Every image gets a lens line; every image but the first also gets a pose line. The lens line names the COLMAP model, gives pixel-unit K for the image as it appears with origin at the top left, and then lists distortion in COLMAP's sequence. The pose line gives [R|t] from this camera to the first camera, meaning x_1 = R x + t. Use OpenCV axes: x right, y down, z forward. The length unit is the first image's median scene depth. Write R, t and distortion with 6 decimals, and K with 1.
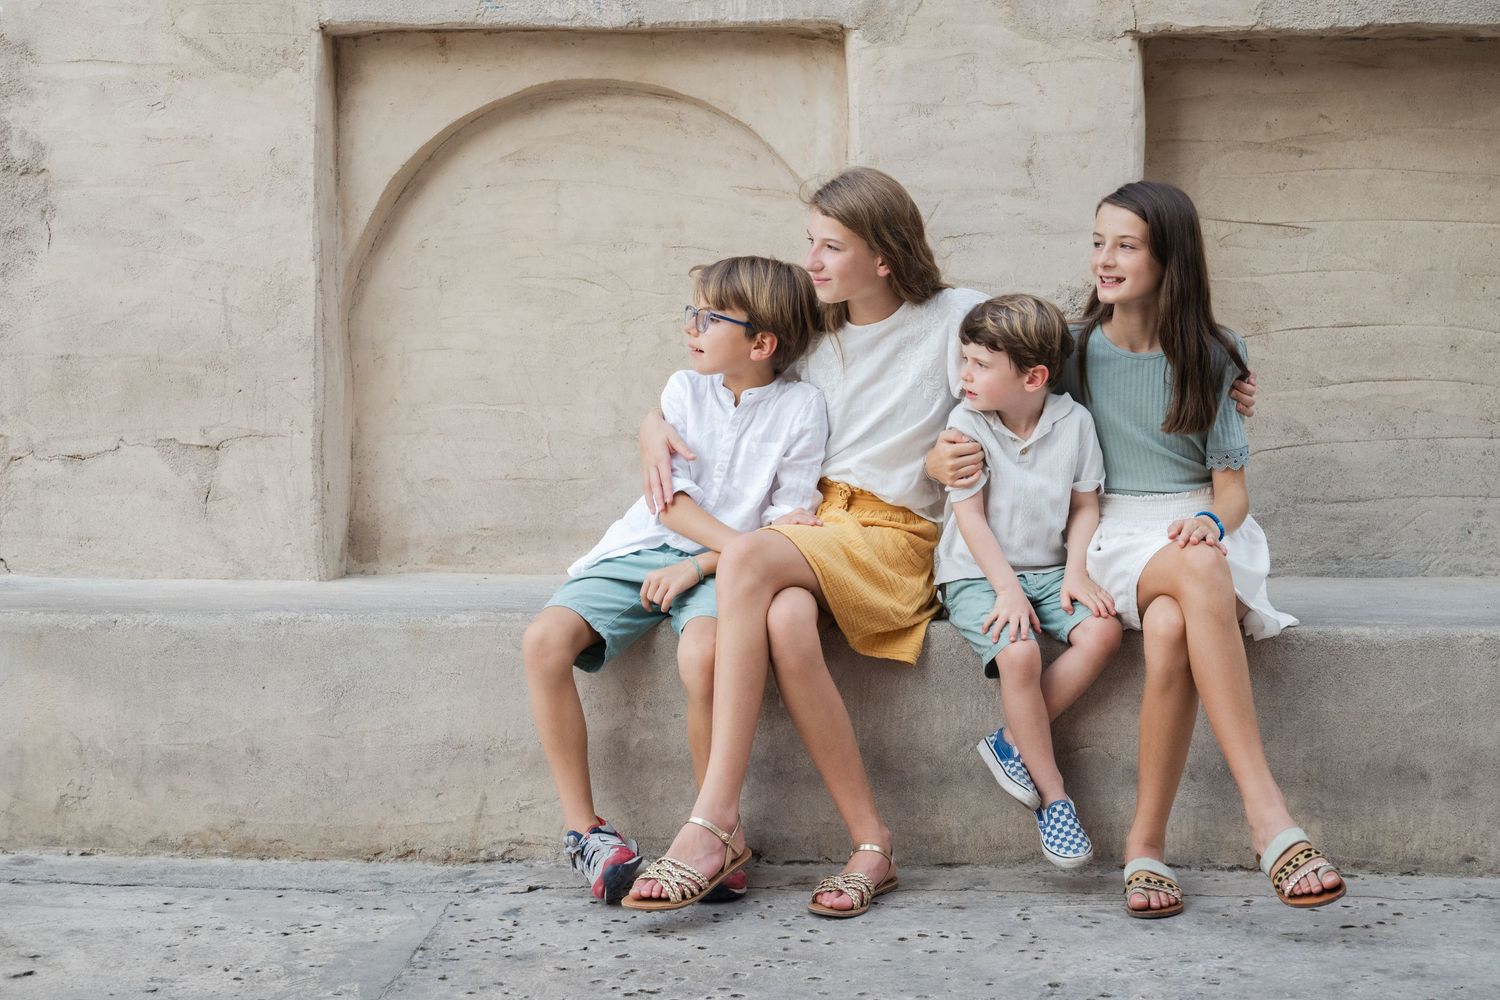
lens RADIAL K [[2897.7, 0, 750.6], [0, 2897.7, 499.8], [0, 0, 1]] dist [0.040599, 0.000000]
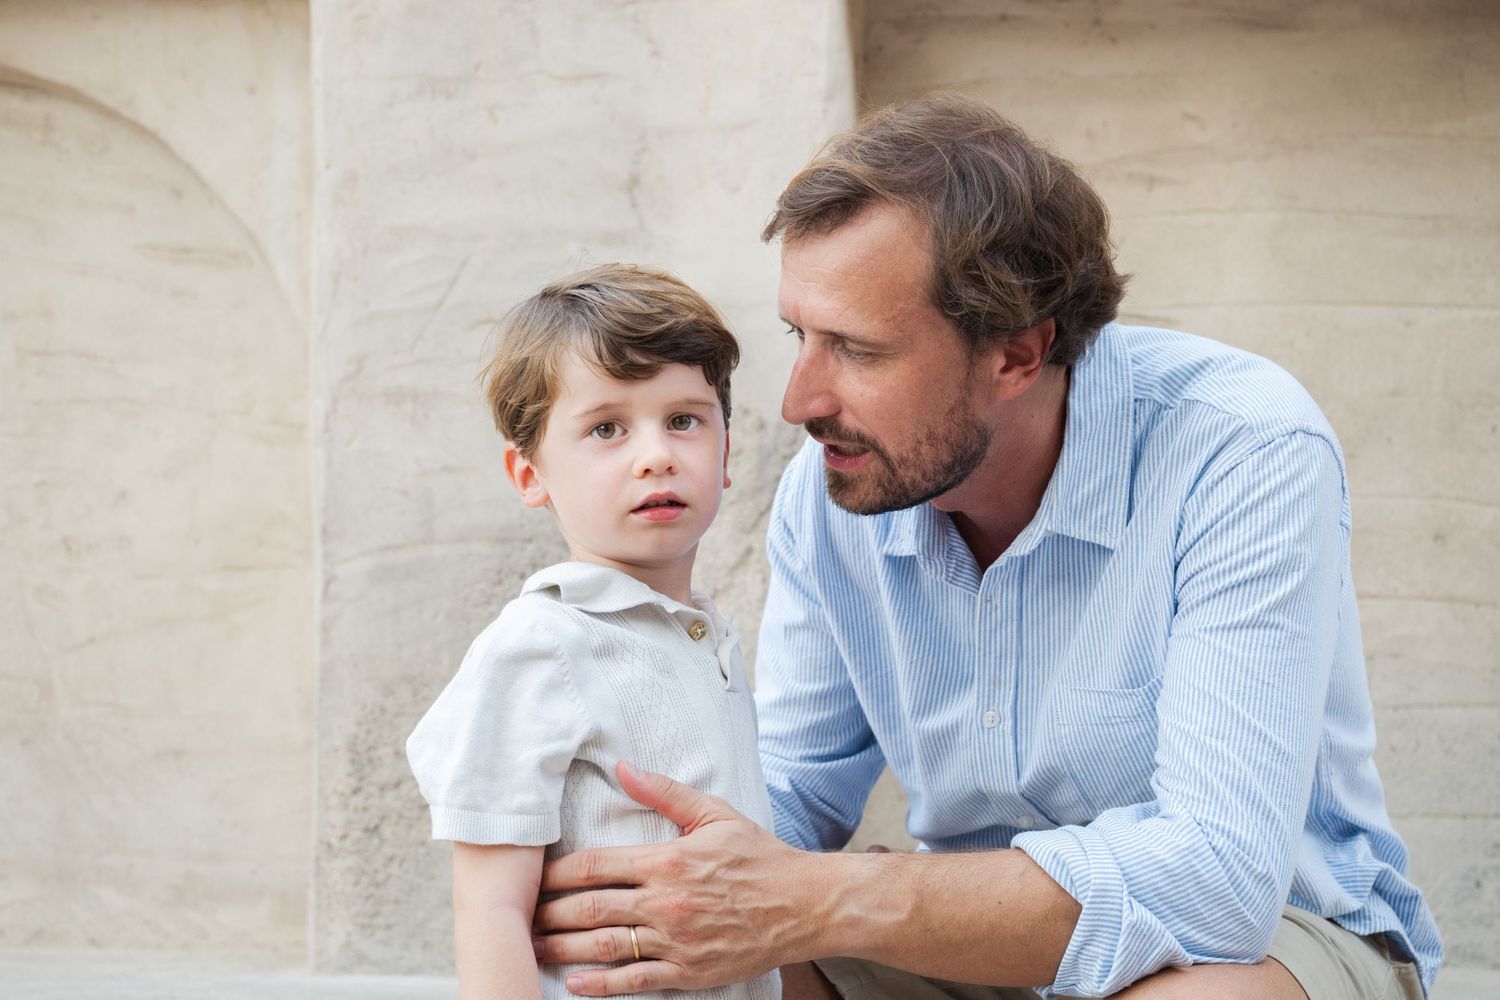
lens RADIAL K [[2601.4, 0, 746.7], [0, 2601.4, 491.5], [0, 0, 1]] dist [0.068041, 0.000000]
pose [[0.999144, 0.005419, -0.041006, 0.133686], [-0.010036, 0.993519, -0.113225, -0.004708], [0.040127, 0.113540, 0.992723, 0.513394]]
